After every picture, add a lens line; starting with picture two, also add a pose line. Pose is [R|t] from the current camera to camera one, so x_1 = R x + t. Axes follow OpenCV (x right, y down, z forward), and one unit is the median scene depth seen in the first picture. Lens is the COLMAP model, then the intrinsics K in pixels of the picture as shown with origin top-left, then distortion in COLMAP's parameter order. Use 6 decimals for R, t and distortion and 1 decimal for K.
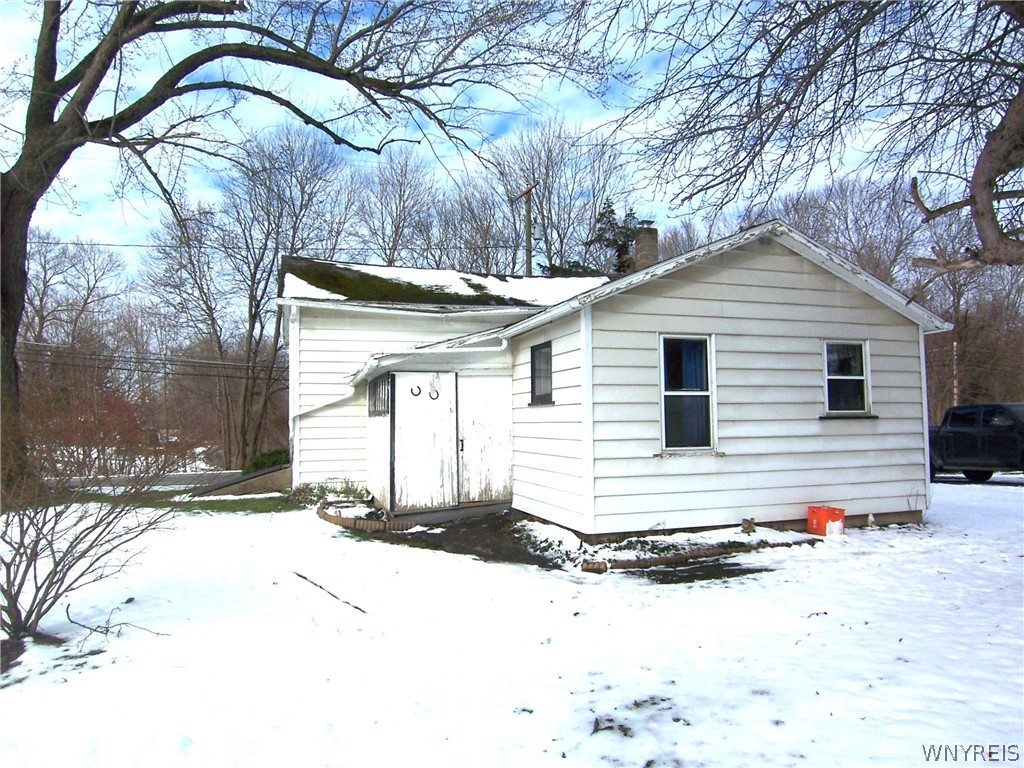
lens RADIAL K [[701.0, 0, 513.2], [0, 701.0, 385.3], [0, 0, 1]] dist [-0.037732, -0.000692]
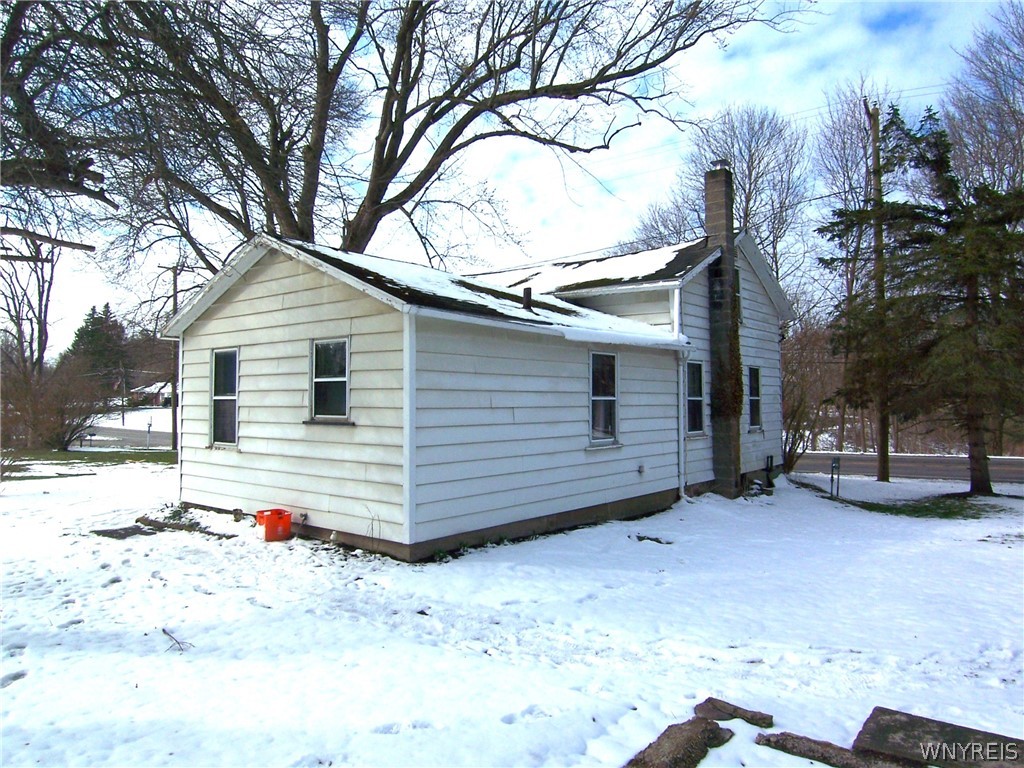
lens RADIAL K [[701.0, 0, 513.5], [0, 701.0, 383.1], [0, 0, 1]] dist [-0.037732, -0.000692]
pose [[0.538497, -0.008090, -0.842589, 1.398476], [0.040949, 0.999024, 0.016578, -0.012316], [0.841632, -0.043430, 0.538302, 0.709040]]
